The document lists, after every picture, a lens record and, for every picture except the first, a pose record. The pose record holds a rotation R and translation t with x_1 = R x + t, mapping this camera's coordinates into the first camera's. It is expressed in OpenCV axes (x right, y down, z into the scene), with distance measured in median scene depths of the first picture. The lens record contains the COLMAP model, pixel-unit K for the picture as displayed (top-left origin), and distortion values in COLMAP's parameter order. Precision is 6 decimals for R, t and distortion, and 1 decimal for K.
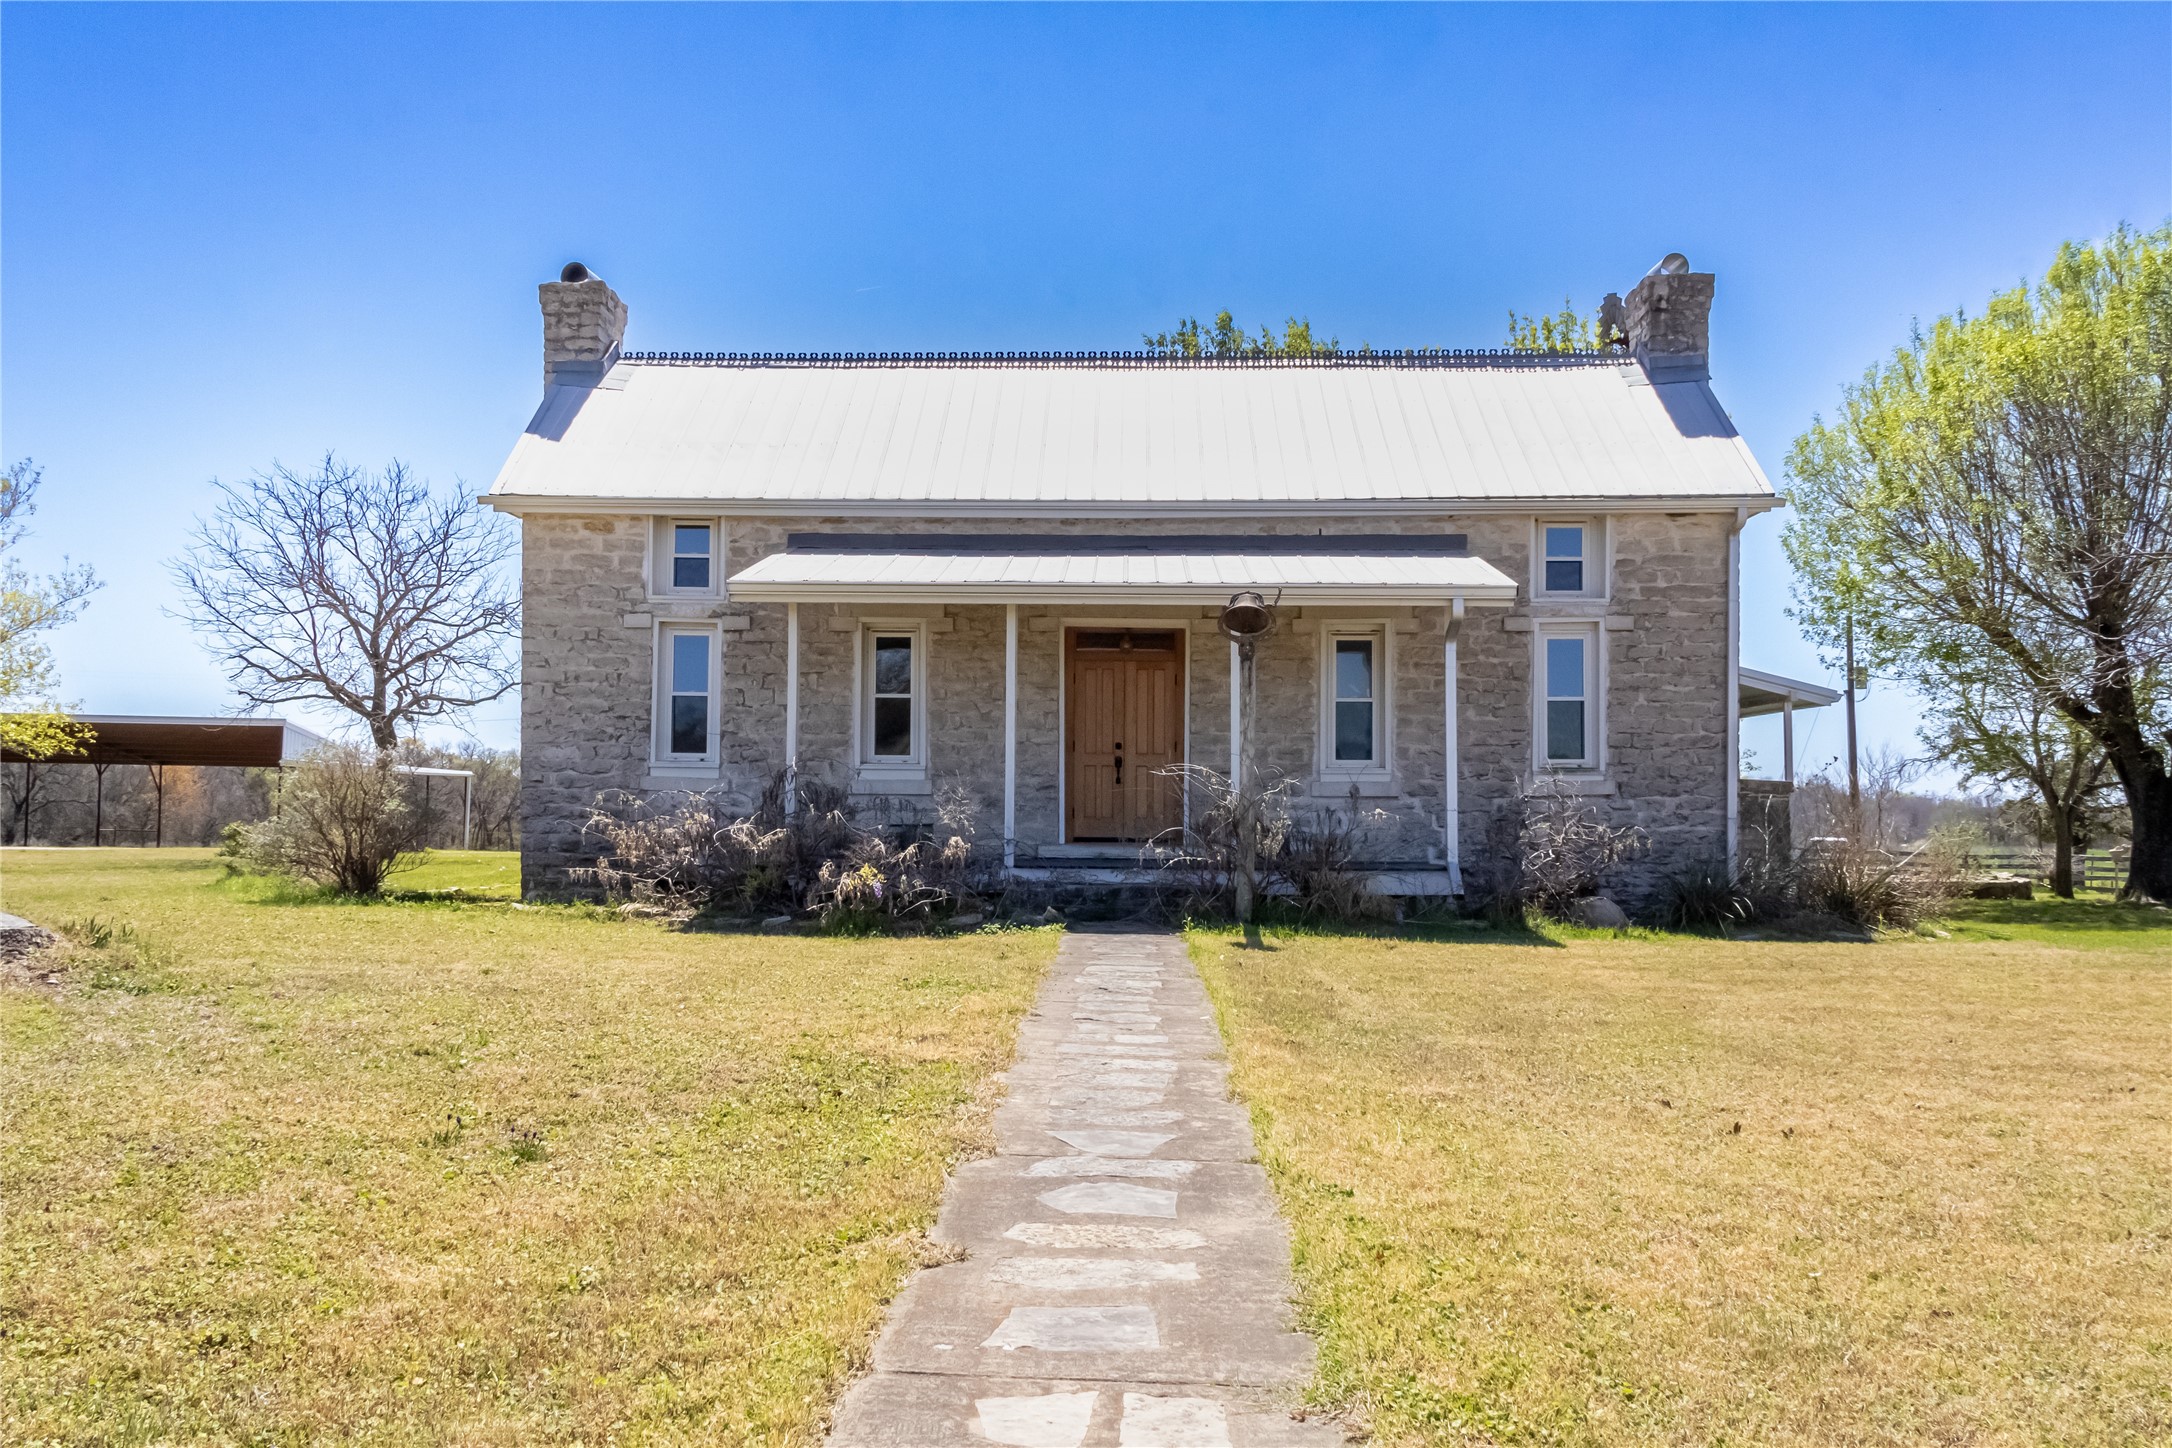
lens RADIAL K [[1103.1, 0, 1086.0], [0, 1103.1, 724.0], [0, 0, 1]] dist [-0.002441, -0.000364]
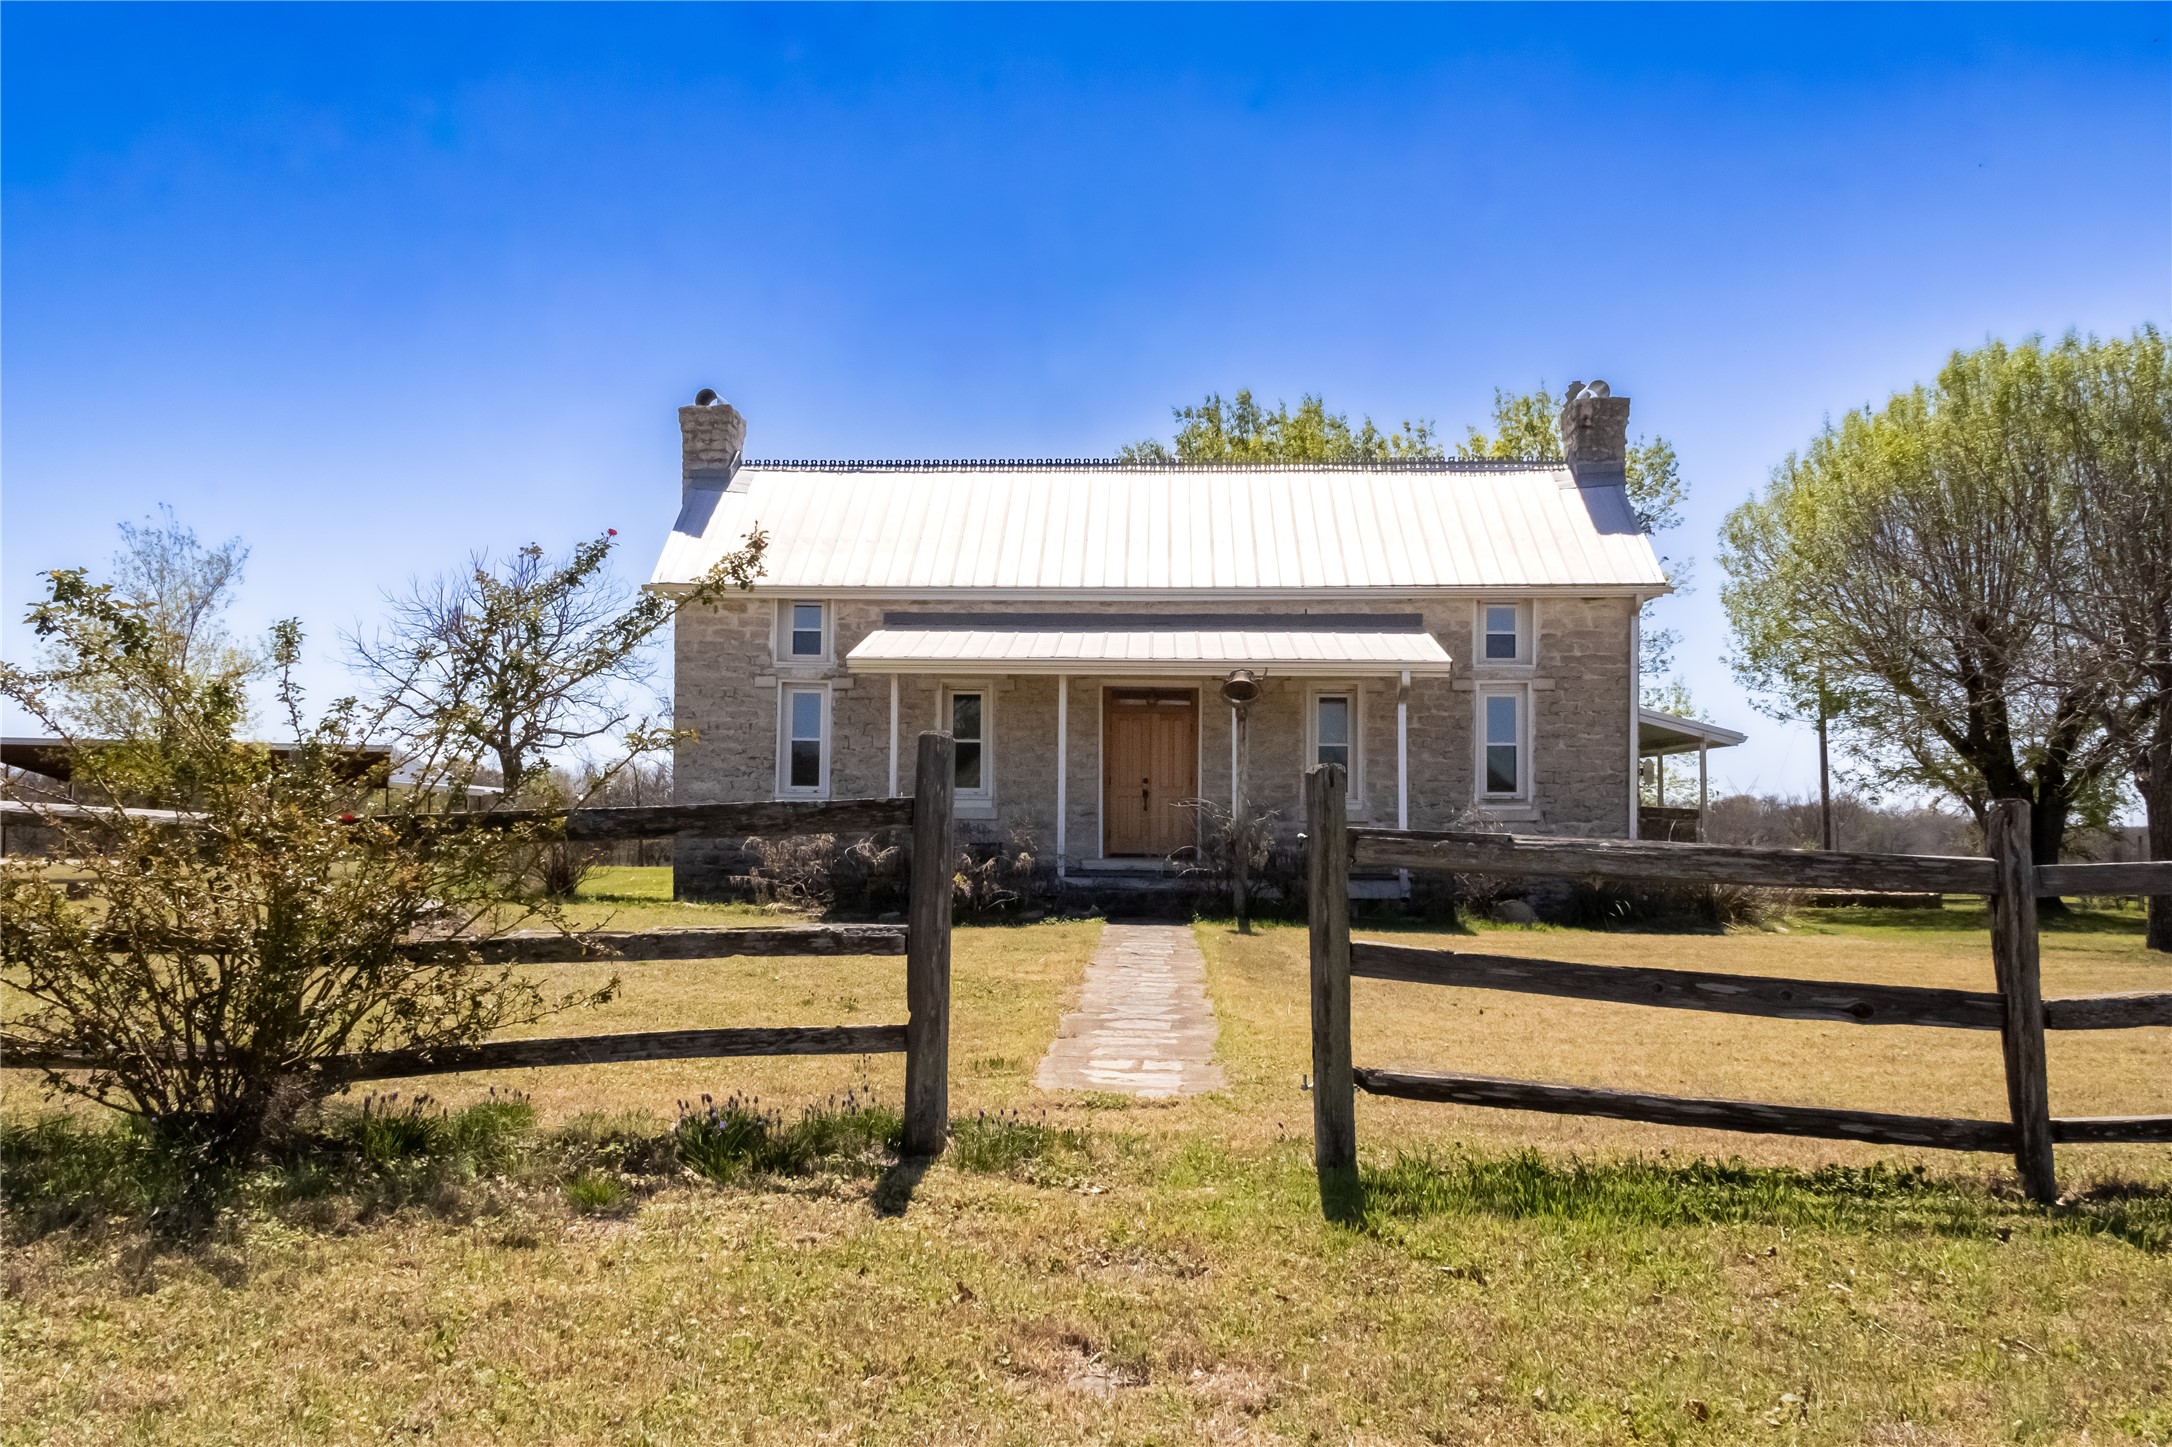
lens RADIAL K [[1119.6, 0, 1094.9], [0, 1119.6, 745.8], [0, 0, 1]] dist [0.002456, 0.000140]
pose [[0.999854, 0.000433, -0.017091, -0.006741], [-0.000324, 0.999980, 0.006371, -0.029263], [0.017093, -0.006364, 0.999834, -0.286934]]
